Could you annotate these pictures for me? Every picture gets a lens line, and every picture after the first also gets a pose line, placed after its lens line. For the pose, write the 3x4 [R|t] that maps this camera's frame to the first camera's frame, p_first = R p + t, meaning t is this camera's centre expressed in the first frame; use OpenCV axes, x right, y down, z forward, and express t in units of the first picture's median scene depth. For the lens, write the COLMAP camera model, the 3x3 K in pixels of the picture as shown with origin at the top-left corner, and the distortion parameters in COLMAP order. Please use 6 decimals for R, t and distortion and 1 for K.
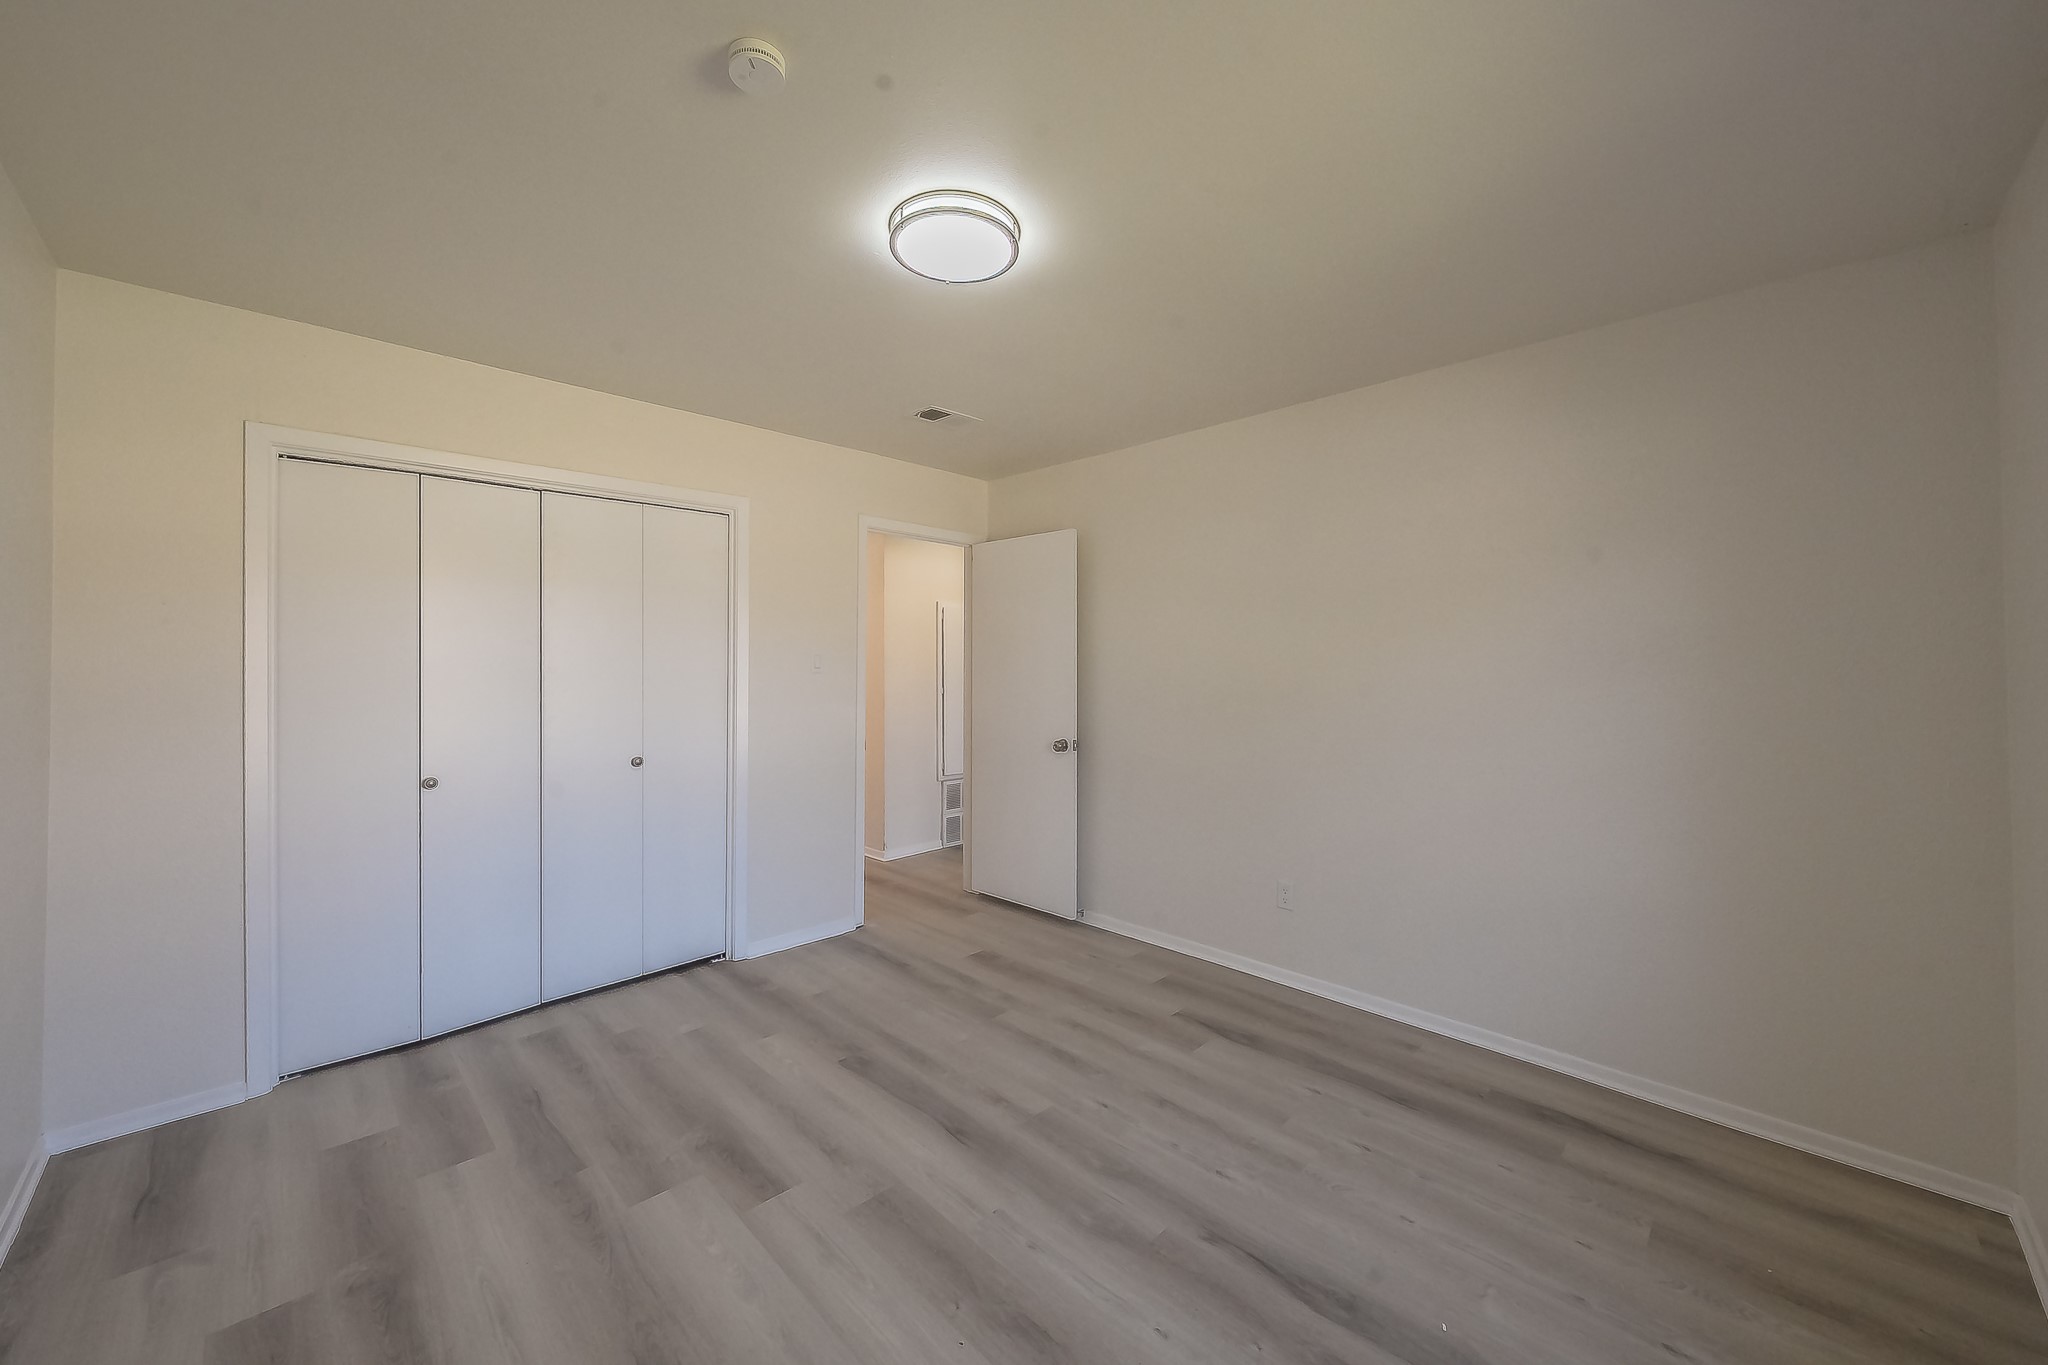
lens RADIAL K [[704.2, 0, 1031.6], [0, 704.2, 667.9], [0, 0, 1]] dist [-0.000112, 0.000001]
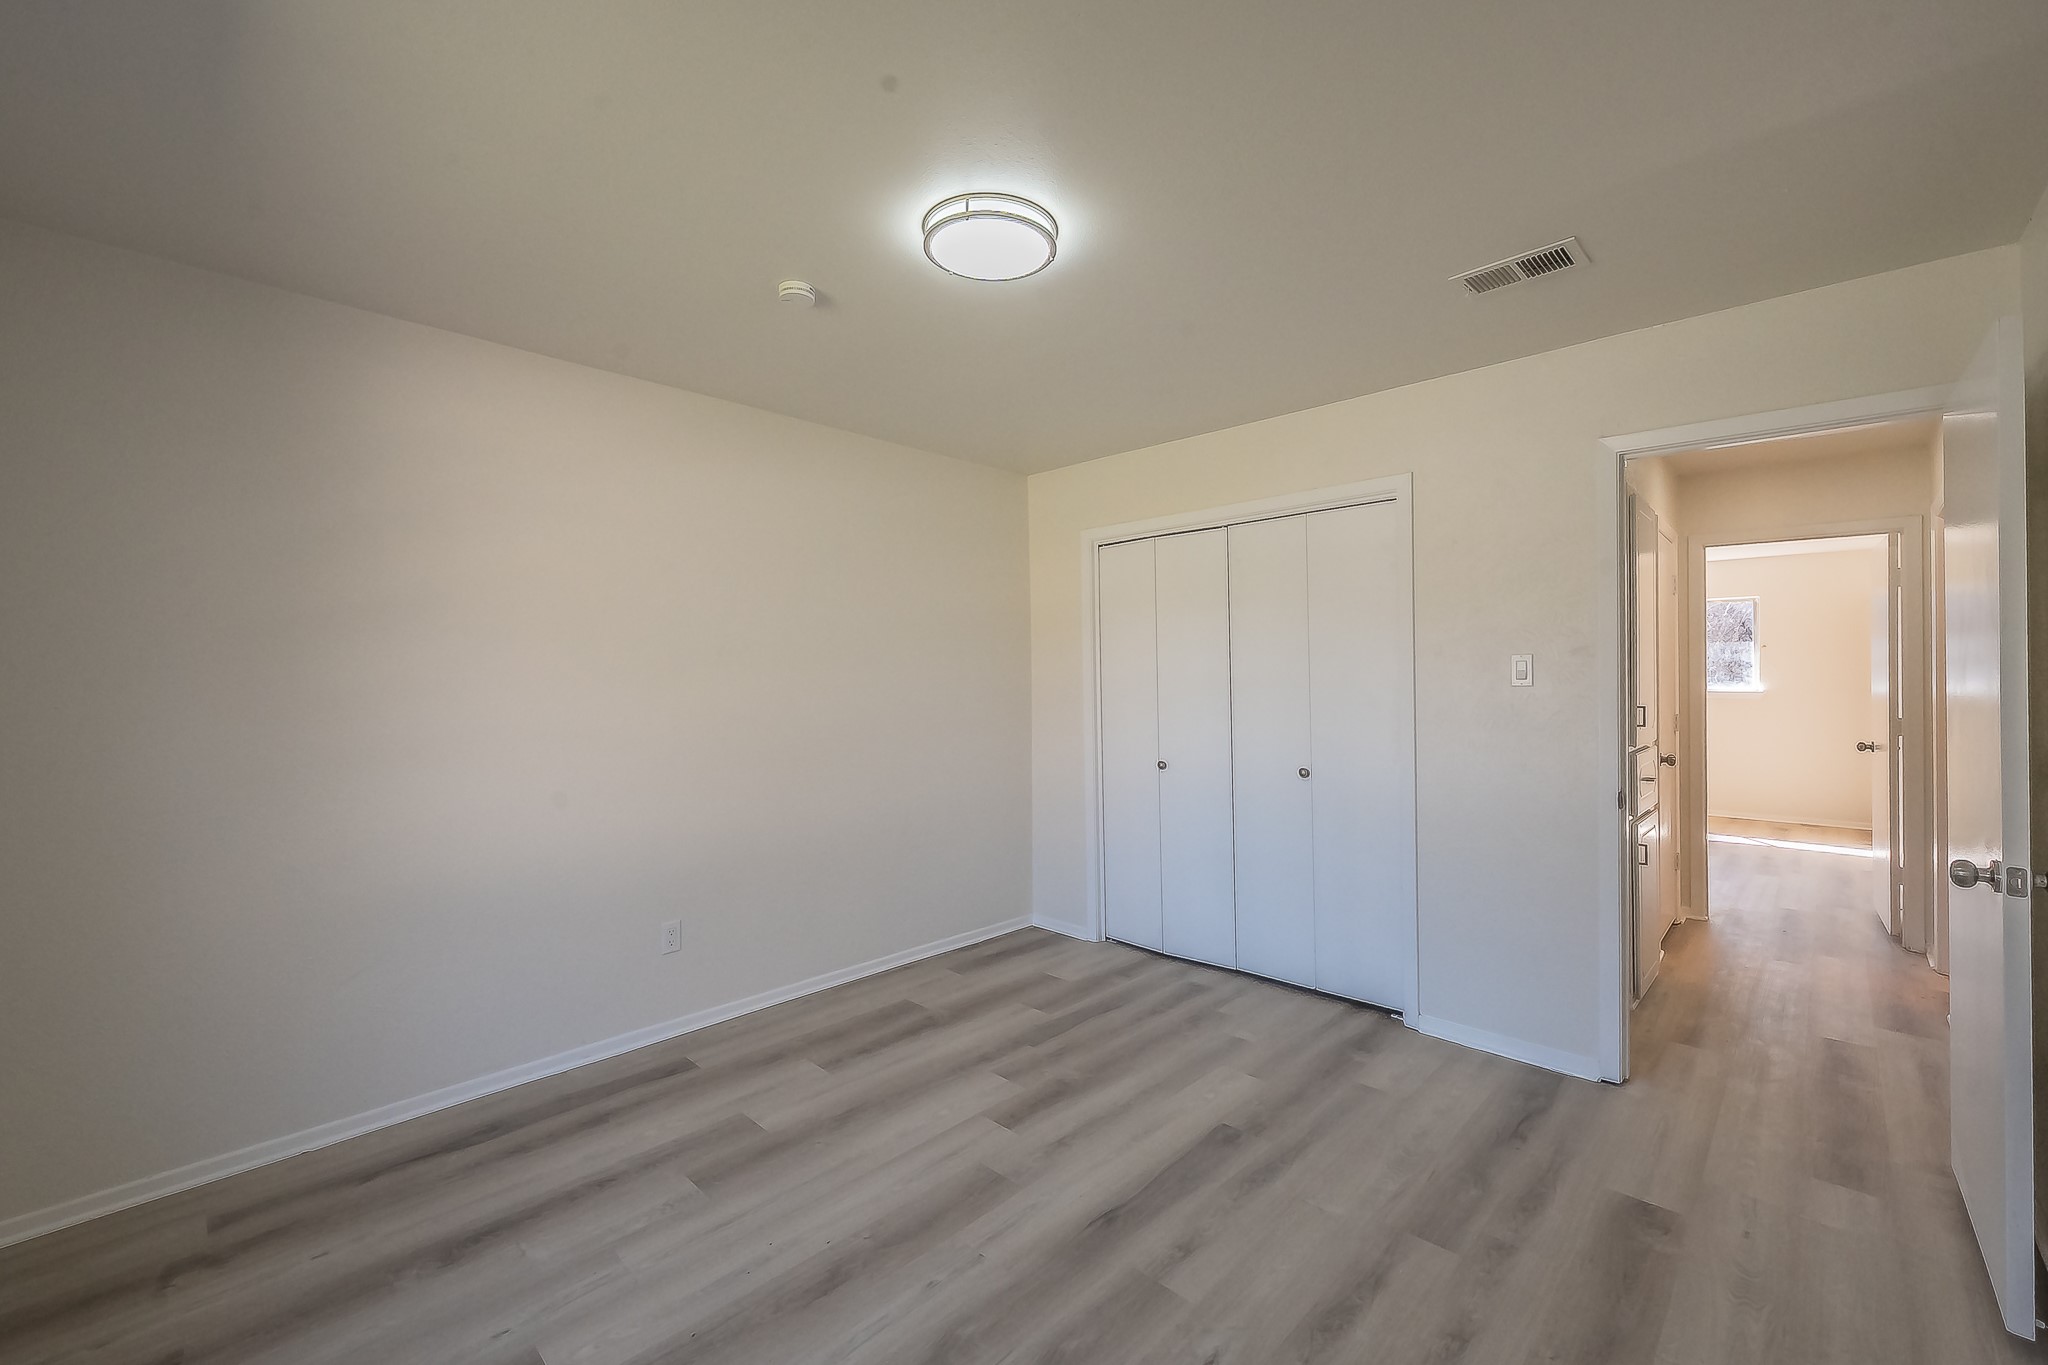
lens RADIAL K [[798.5, 0, 1031.2], [0, 798.5, 684.8], [0, 0, 1]] dist [-0.001113, 0.000255]
pose [[0.083346, 0.007610, -0.996492, 0.700803], [0.002344, 0.999967, 0.007832, -0.002218], [0.996518, -0.002988, 0.083326, 0.675006]]
